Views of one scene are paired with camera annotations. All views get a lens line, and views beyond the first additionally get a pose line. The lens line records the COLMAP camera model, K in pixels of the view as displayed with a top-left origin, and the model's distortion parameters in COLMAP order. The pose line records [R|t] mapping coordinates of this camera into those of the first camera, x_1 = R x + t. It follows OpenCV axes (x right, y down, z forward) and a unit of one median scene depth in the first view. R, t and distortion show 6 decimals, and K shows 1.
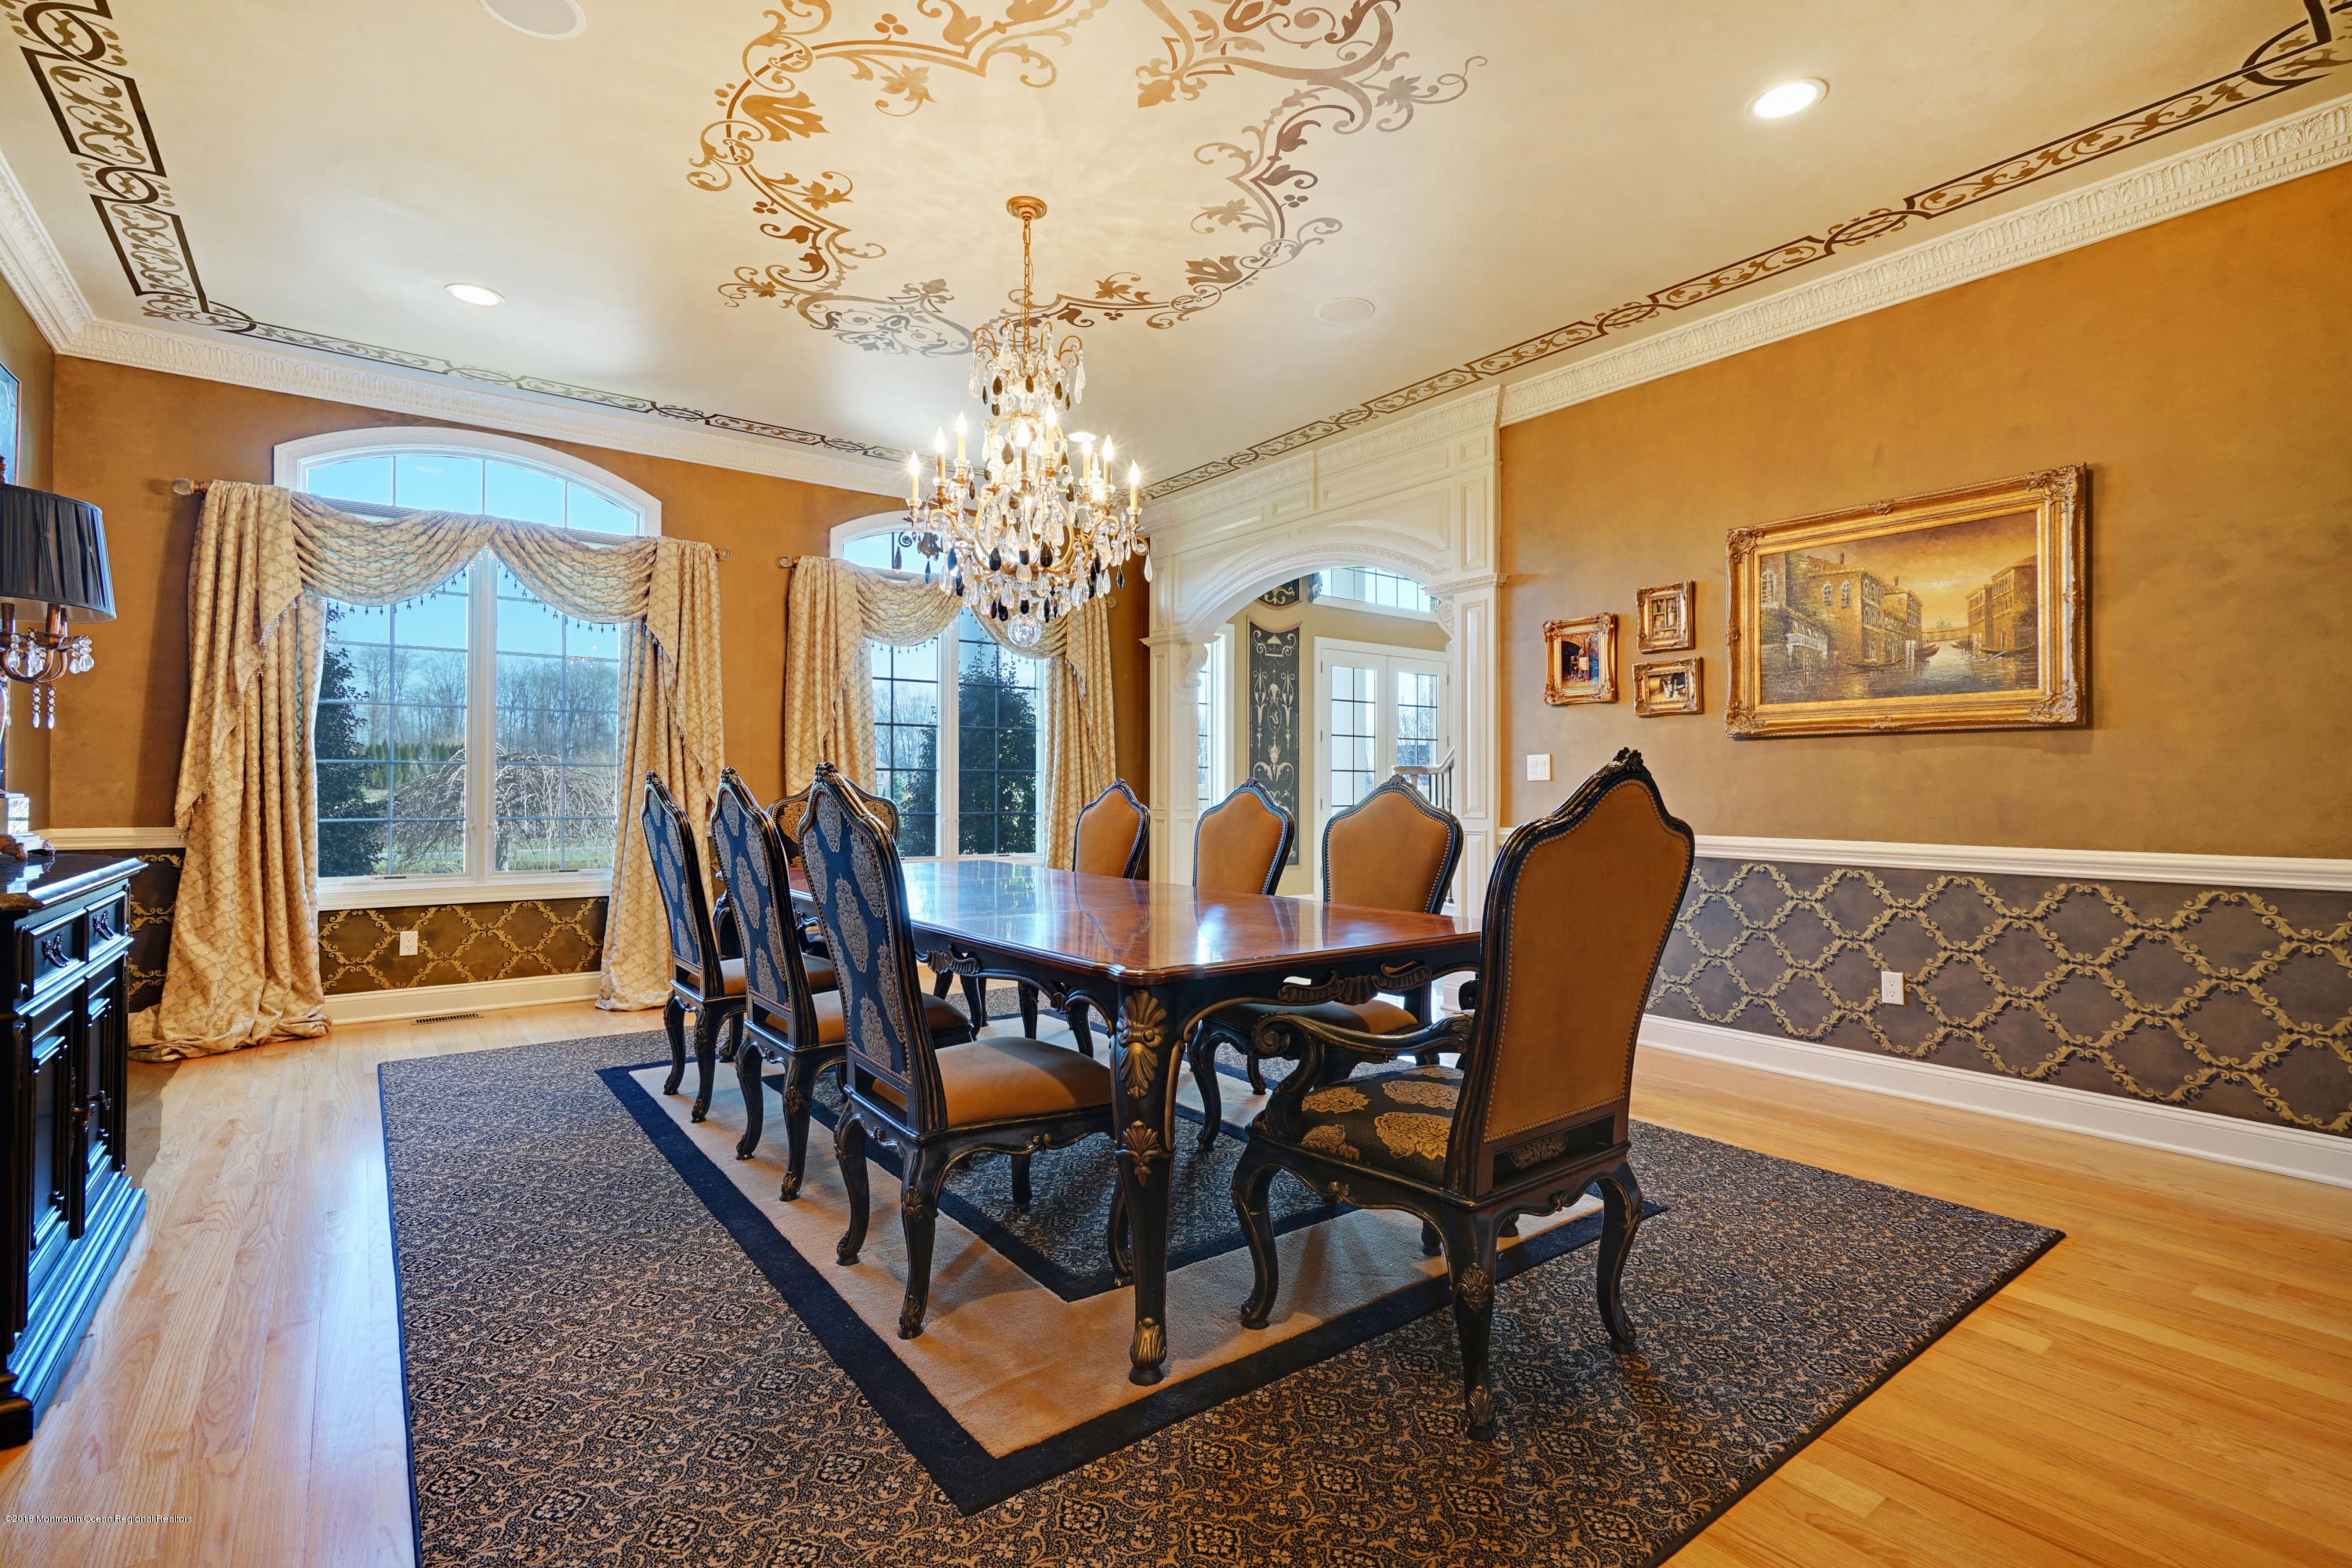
lens RADIAL K [[1086.8, 0, 1176.0], [0, 1086.8, 784.0], [0, 0, 1]] dist [-0.001823, -0.000021]
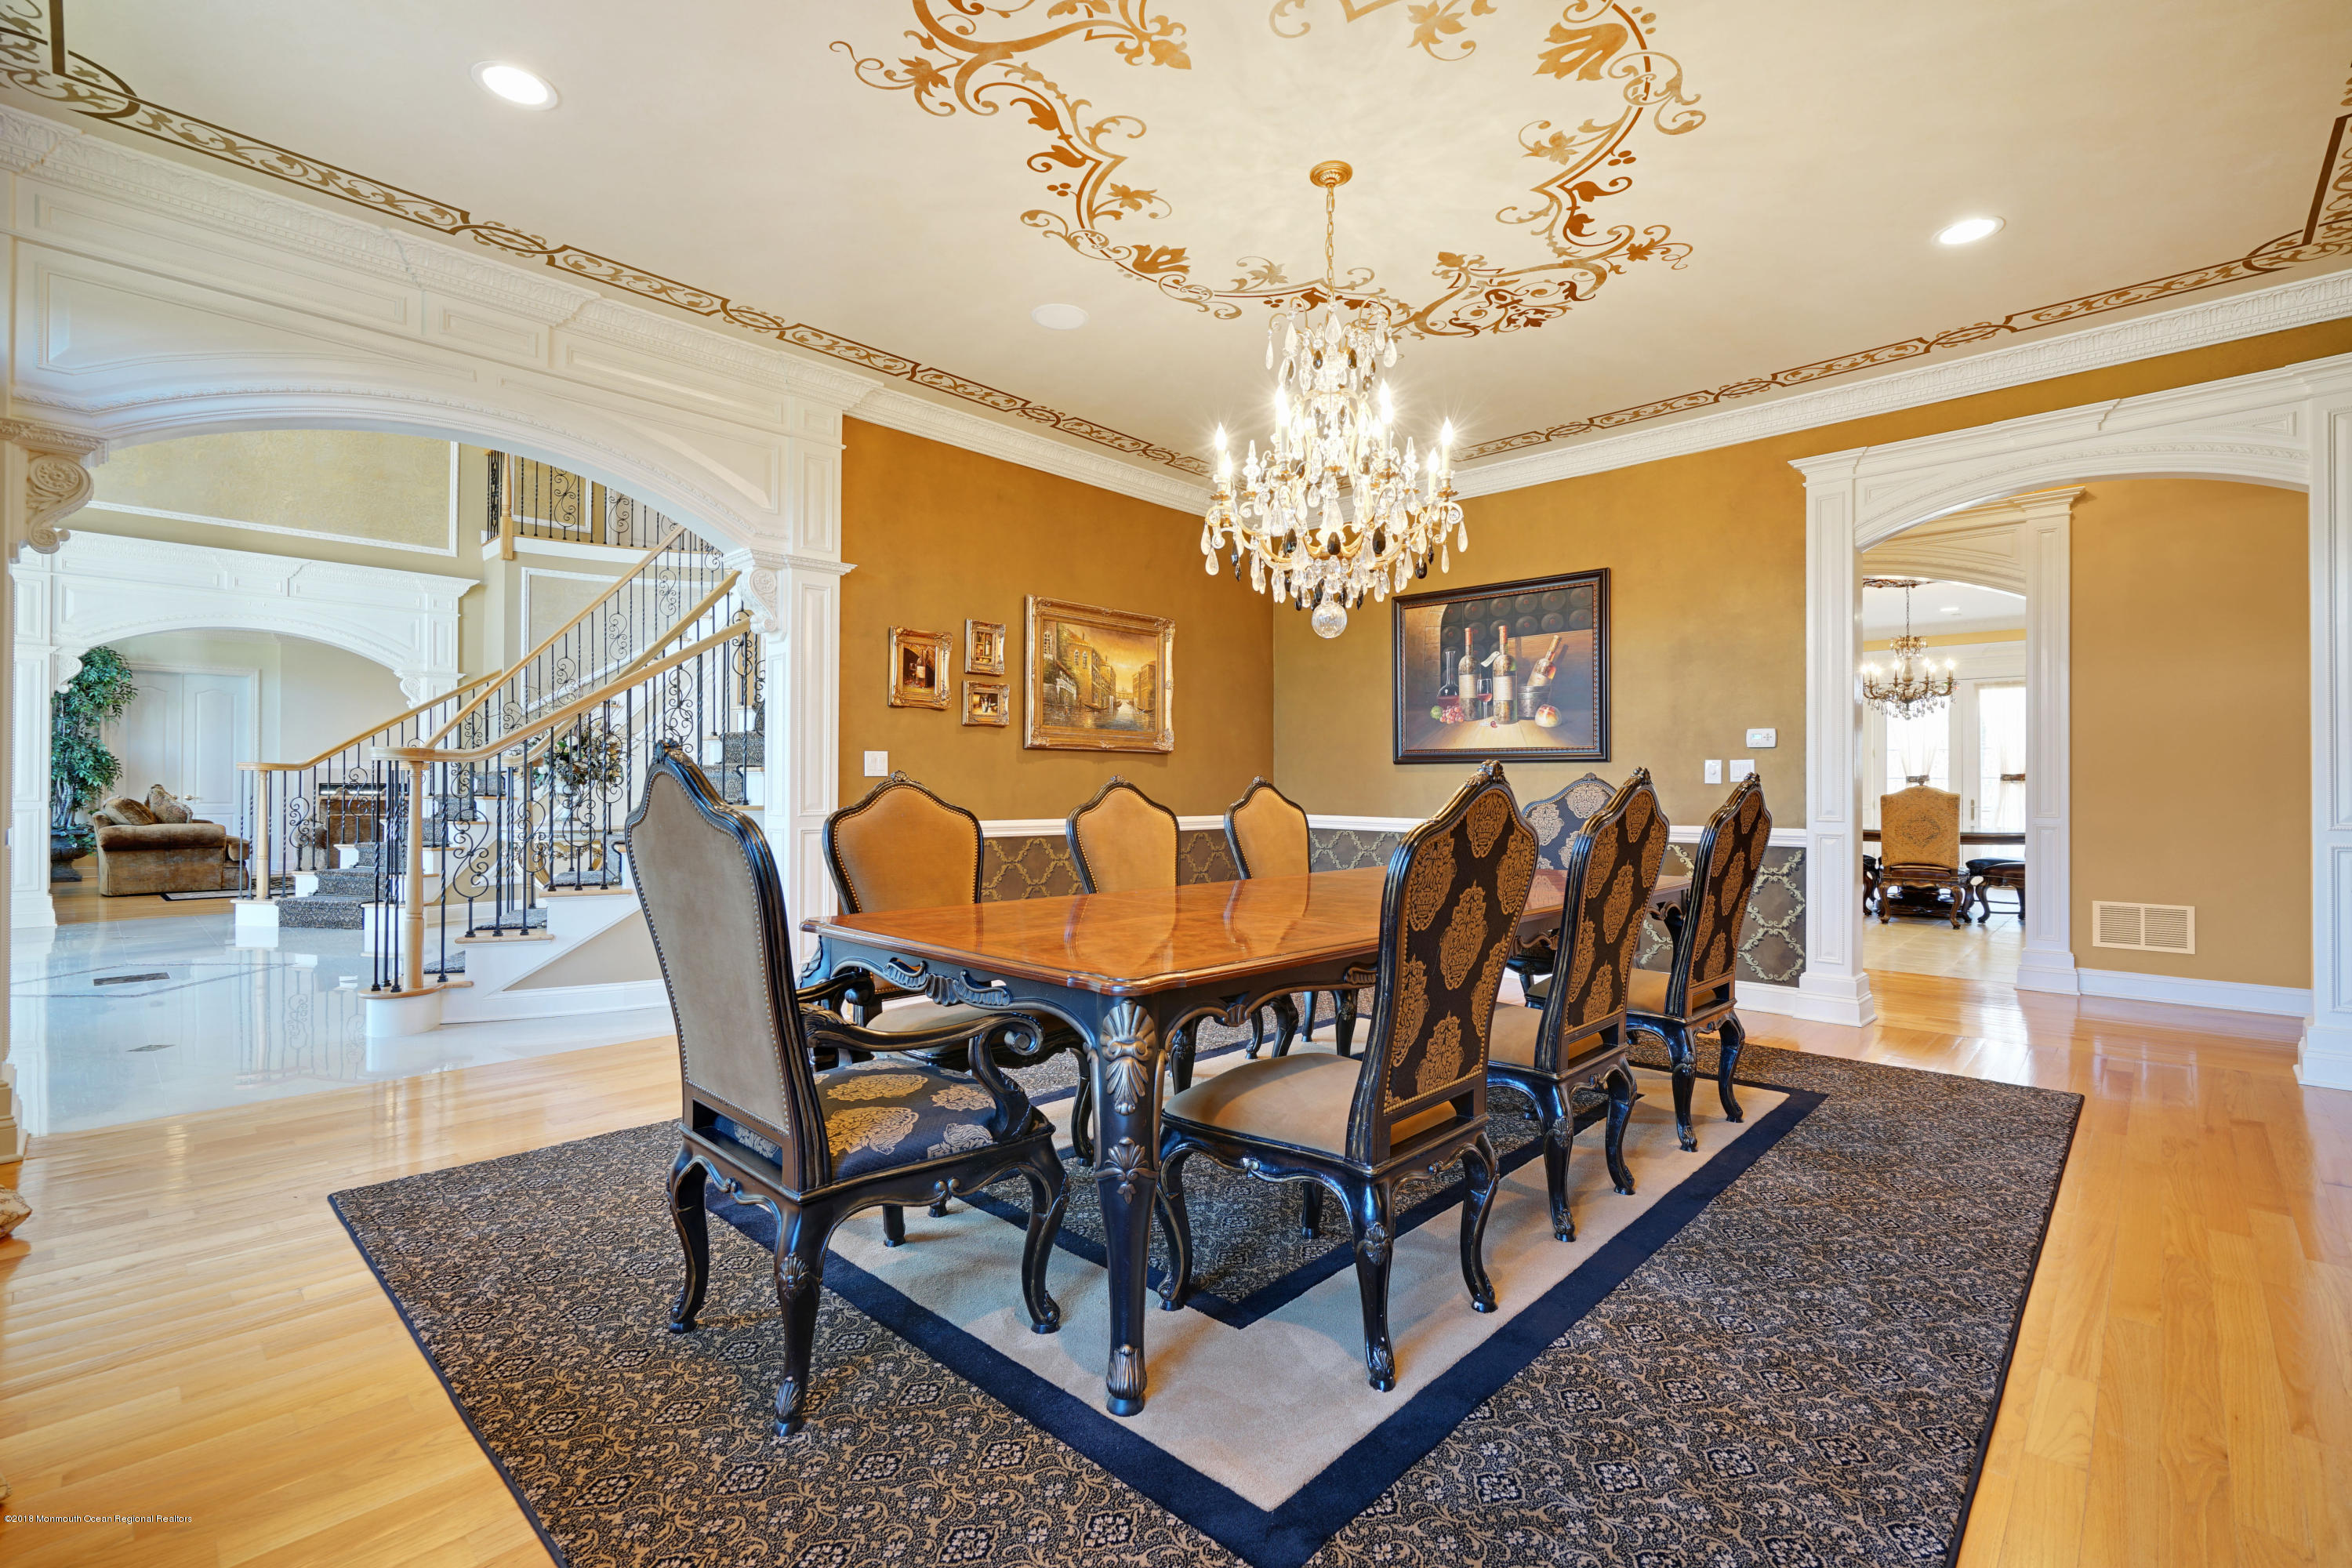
lens RADIAL K [[1048.7, 0, 1176.0], [0, 1048.7, 784.0], [0, 0, 1]] dist [-0.003421, -0.000159]
pose [[-0.166413, -0.000561, 0.986056, -0.886454], [-0.008320, 0.999965, -0.000835, 0.003268], [-0.986021, -0.008343, -0.166411, 1.117476]]
